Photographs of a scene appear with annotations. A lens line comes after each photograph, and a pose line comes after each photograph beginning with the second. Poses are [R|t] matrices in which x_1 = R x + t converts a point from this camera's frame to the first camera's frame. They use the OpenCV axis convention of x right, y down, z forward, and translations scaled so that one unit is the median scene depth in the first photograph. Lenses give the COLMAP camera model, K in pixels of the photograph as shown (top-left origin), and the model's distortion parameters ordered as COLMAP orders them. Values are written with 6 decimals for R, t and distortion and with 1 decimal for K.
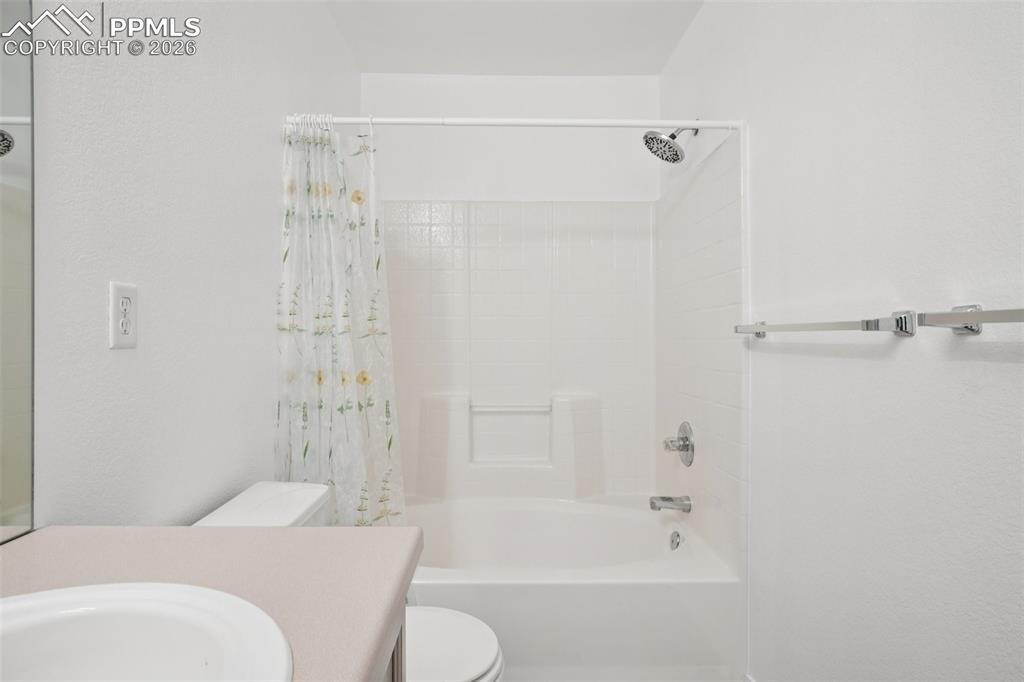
lens RADIAL K [[578.0, 0, 514.0], [0, 578.0, 338.1], [0, 0, 1]] dist [-0.037949, 0.029973]
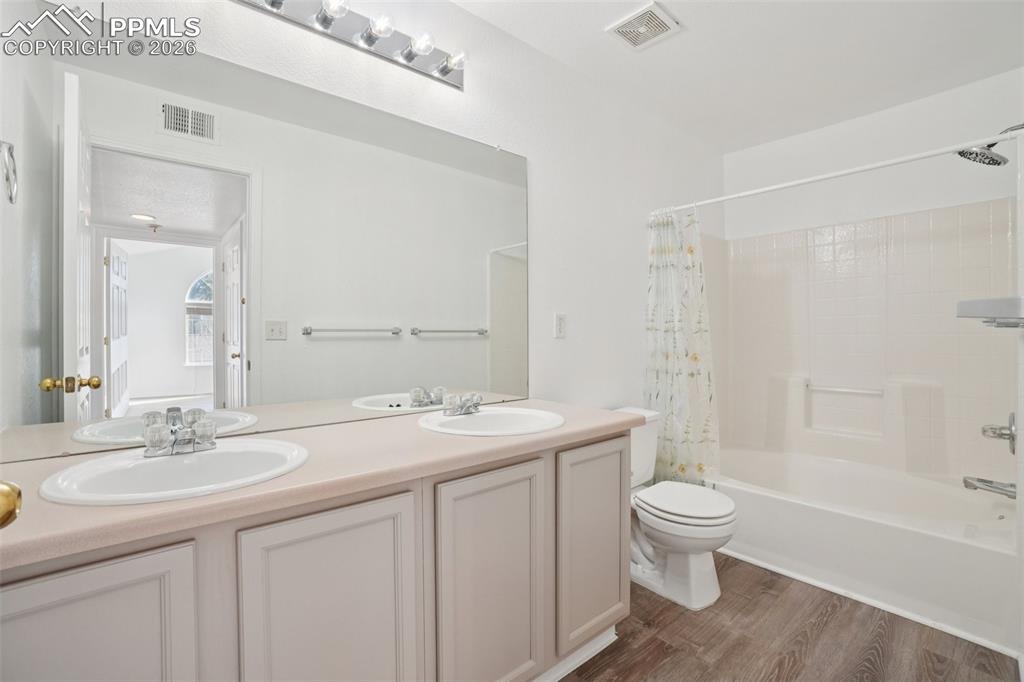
lens RADIAL K [[459.8, 0, 504.9], [0, 459.8, 336.3], [0, 0, 1]] dist [-0.063818, 0.024150]
pose [[0.634333, -0.001208, -0.773059, 0.422739], [0.004854, 0.999985, 0.002420, 0.001607], [0.773045, -0.005287, 0.634329, -0.276302]]
